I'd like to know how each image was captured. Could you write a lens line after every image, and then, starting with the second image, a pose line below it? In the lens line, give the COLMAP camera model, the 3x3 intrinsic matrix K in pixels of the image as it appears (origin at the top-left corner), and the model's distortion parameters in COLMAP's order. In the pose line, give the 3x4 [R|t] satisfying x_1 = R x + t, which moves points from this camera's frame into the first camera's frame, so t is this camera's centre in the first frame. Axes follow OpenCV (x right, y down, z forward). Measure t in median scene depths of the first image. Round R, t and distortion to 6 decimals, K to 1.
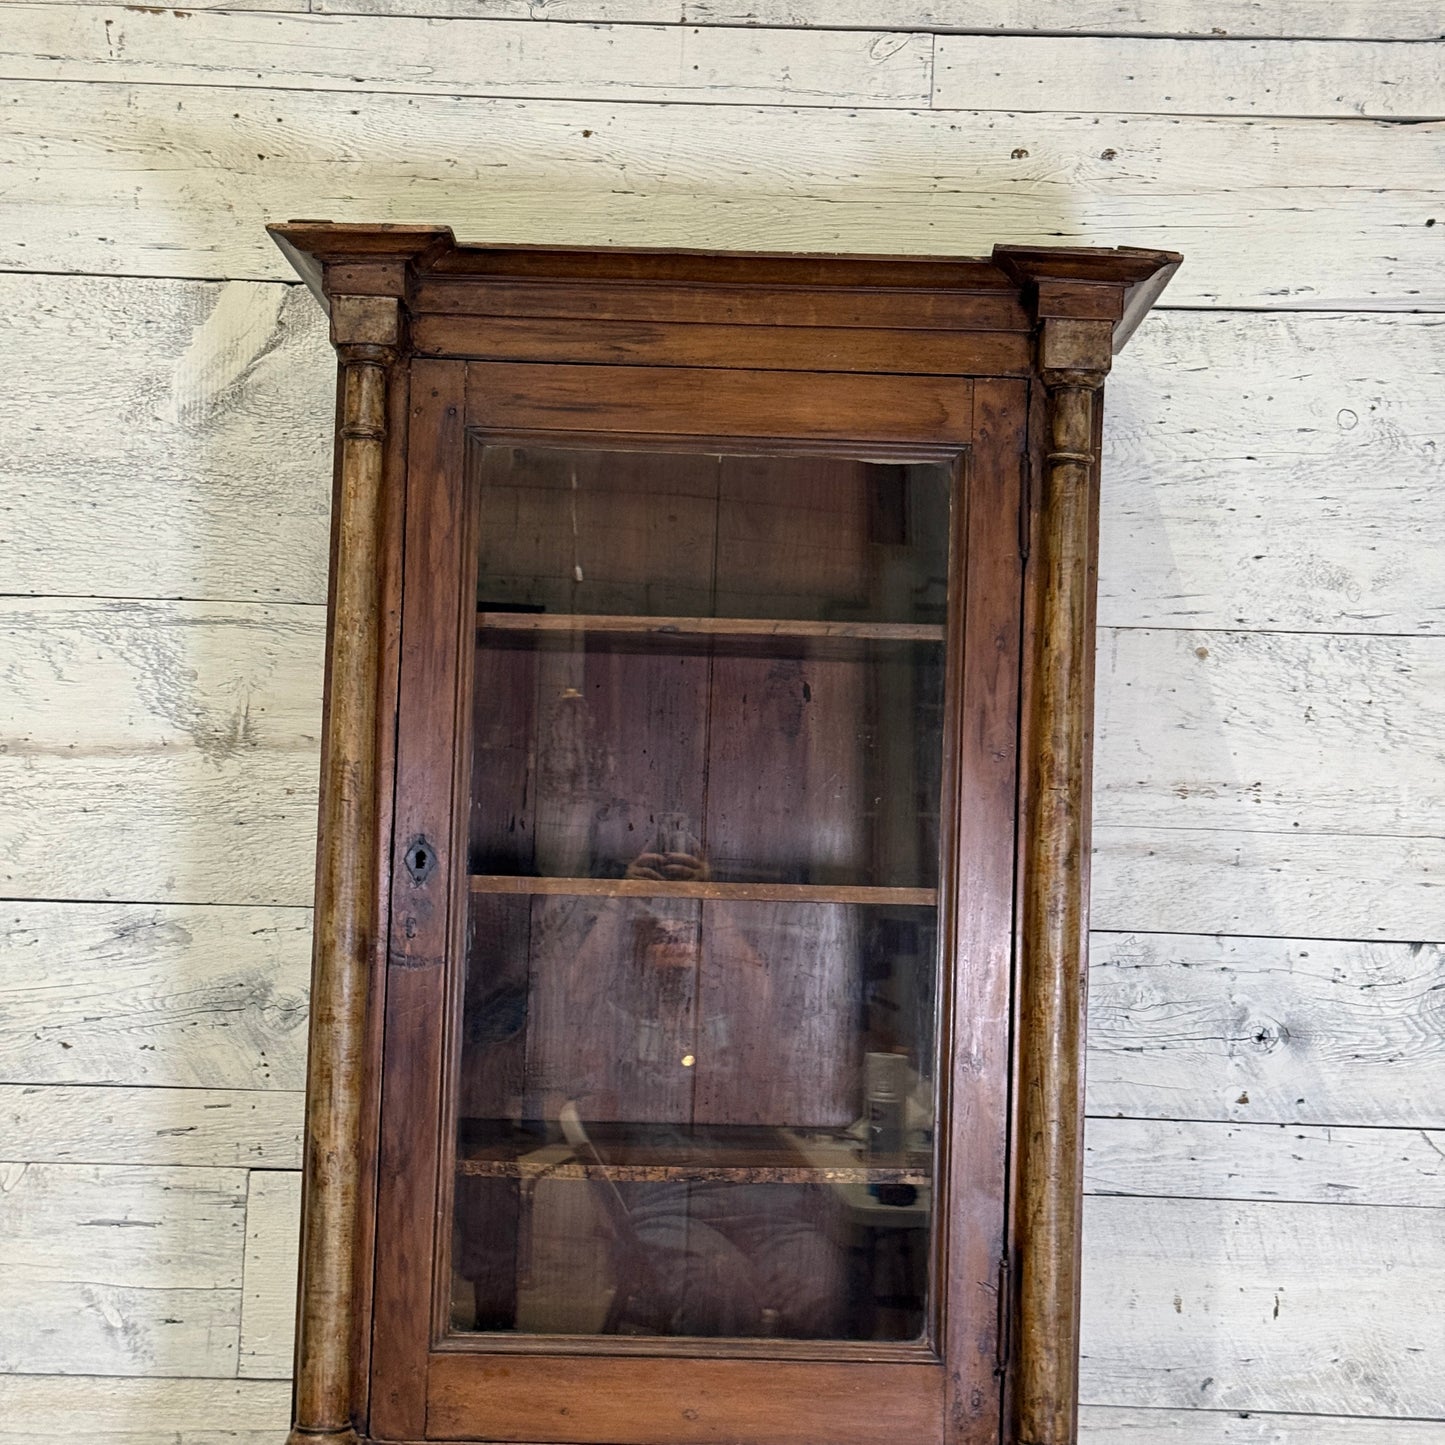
lens RADIAL K [[2686.2, 0, 746.0], [0, 2686.2, 729.2], [0, 0, 1]] dist [0.181908, -0.278051]
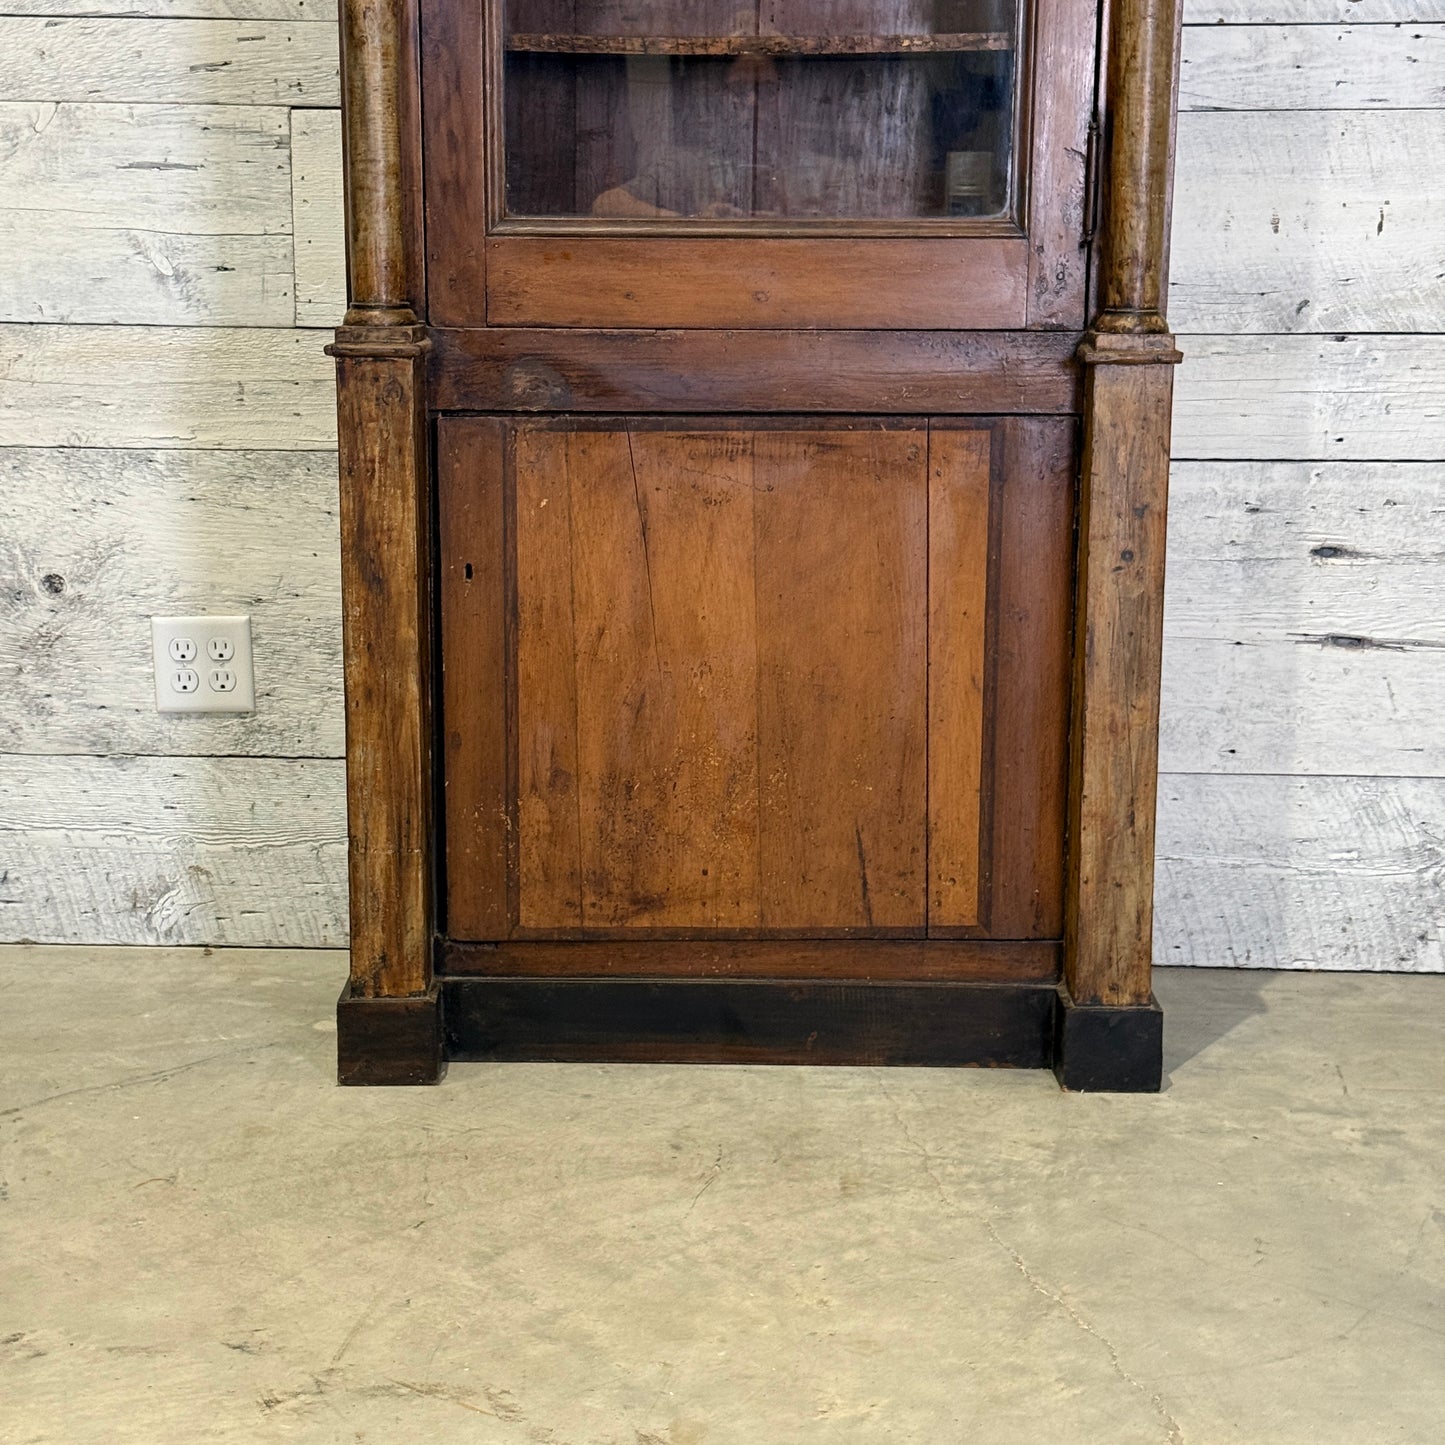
lens RADIAL K [[2686.8, 0, 729.1], [0, 2686.8, 739.0], [0, 0, 1]] dist [0.184848, -0.308921]
pose [[0.999223, -0.016677, -0.035716, -0.000181], [0.024734, 0.970781, 0.238687, 0.155277], [0.030692, -0.239385, 0.970439, 0.032788]]
